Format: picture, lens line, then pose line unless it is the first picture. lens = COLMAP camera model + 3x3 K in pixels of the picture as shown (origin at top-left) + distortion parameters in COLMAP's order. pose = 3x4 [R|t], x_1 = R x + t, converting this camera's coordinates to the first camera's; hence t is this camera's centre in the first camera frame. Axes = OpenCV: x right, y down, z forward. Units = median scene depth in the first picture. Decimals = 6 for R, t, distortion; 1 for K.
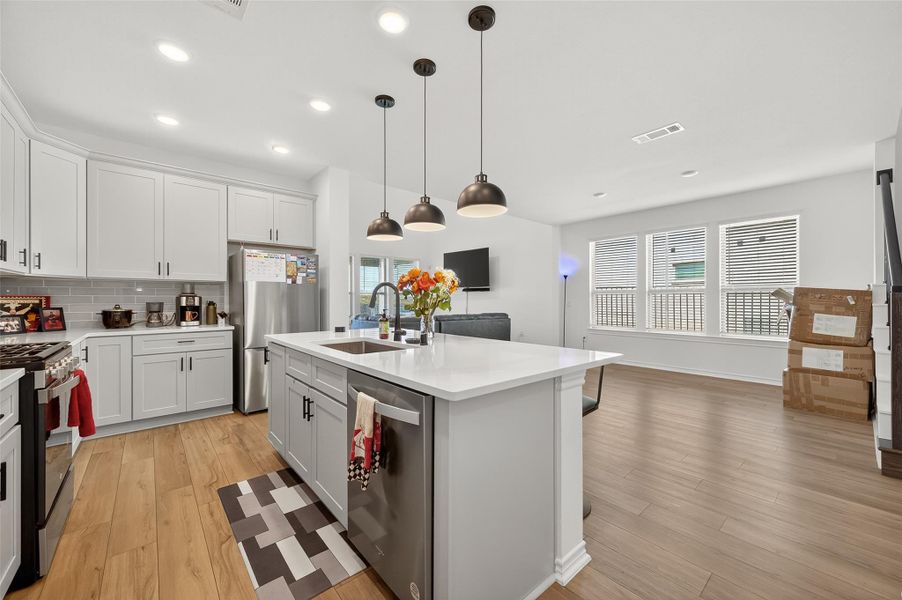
lens RADIAL K [[354.3, 0, 451.0], [0, 354.3, 300.0], [0, 0, 1]] dist [0.000114, 0.000022]
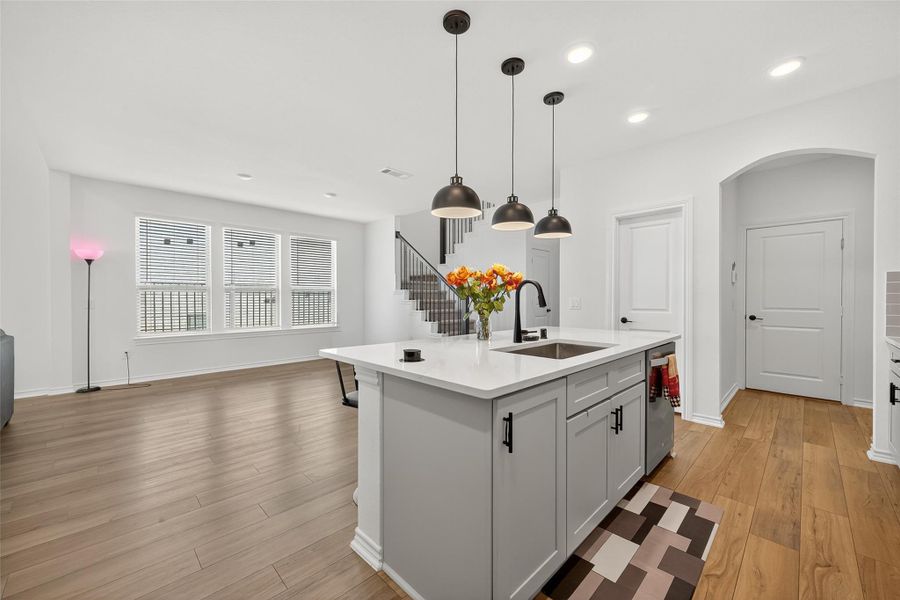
lens RADIAL K [[353.5, 0, 450.0], [0, 353.5, 300.0], [0, 0, 1]] dist [0.000114, 0.000022]
pose [[-0.073097, -0.008153, 0.997292, -1.118615], [0.002511, 0.999962, 0.008359, -0.004142], [-0.997322, 0.003116, -0.073074, 1.317670]]
